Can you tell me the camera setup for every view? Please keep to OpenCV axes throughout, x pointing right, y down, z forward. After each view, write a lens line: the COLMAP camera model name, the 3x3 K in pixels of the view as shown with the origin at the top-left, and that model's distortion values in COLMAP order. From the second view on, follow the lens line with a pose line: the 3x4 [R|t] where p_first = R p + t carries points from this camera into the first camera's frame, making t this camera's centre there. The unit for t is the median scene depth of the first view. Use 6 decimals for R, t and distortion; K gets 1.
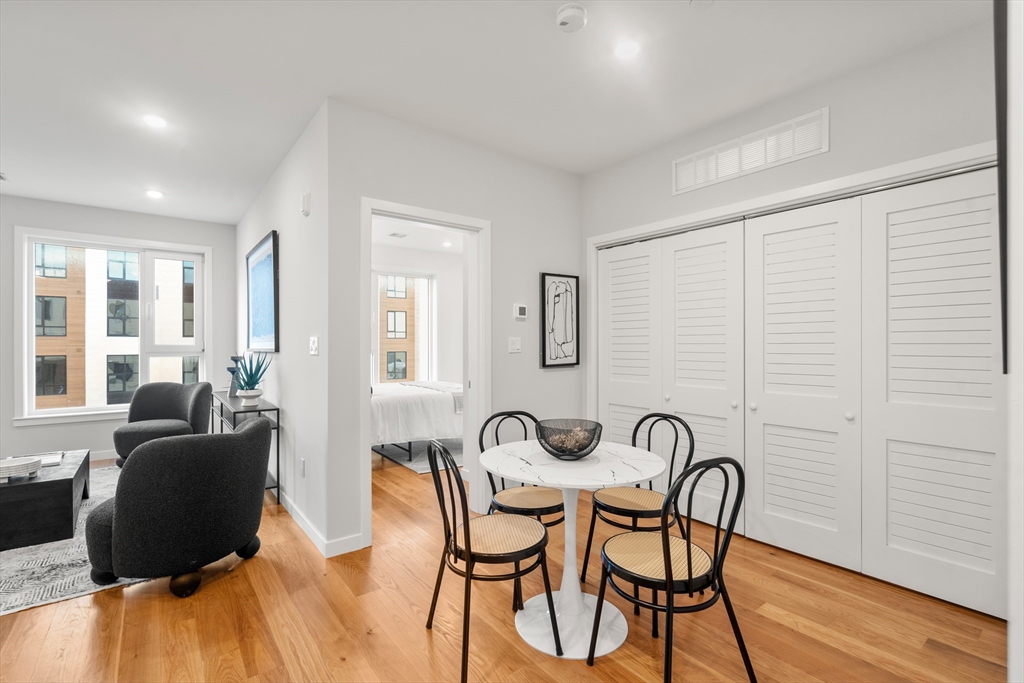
lens RADIAL K [[470.3, 0, 506.5], [0, 470.3, 349.0], [0, 0, 1]] dist [-0.000706, 0.001330]
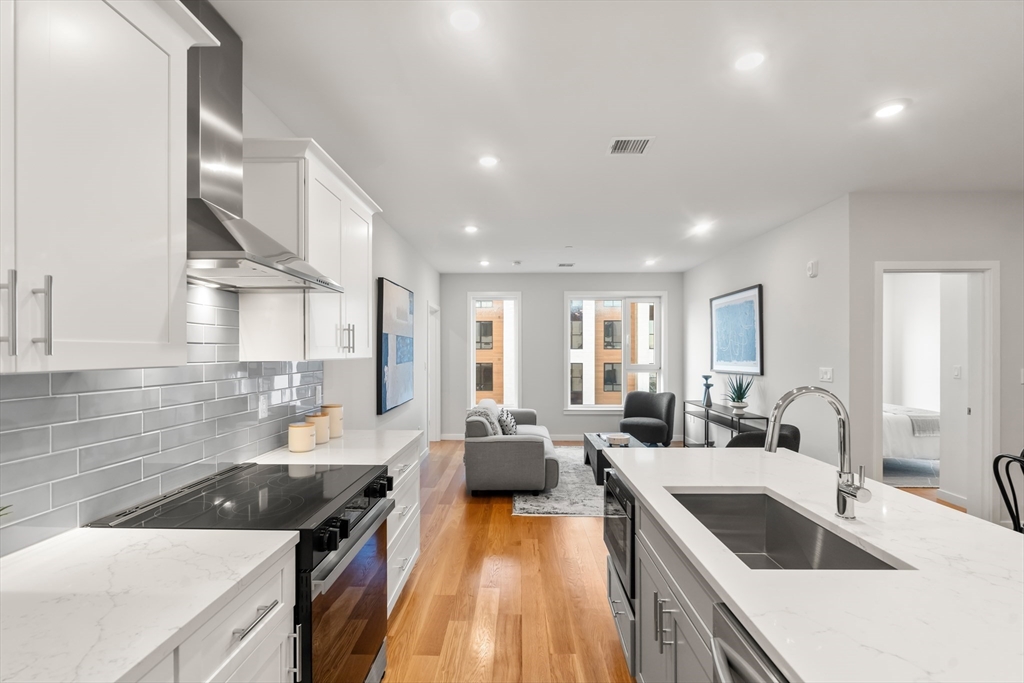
lens RADIAL K [[470.3, 0, 512.4], [0, 470.3, 348.3], [0, 0, 1]] dist [-0.000706, 0.001330]
pose [[0.790430, -0.004207, -0.612538, -0.163574], [-0.008402, 0.999808, -0.017709, -0.027858], [0.612495, 0.019144, 0.790243, -0.339927]]
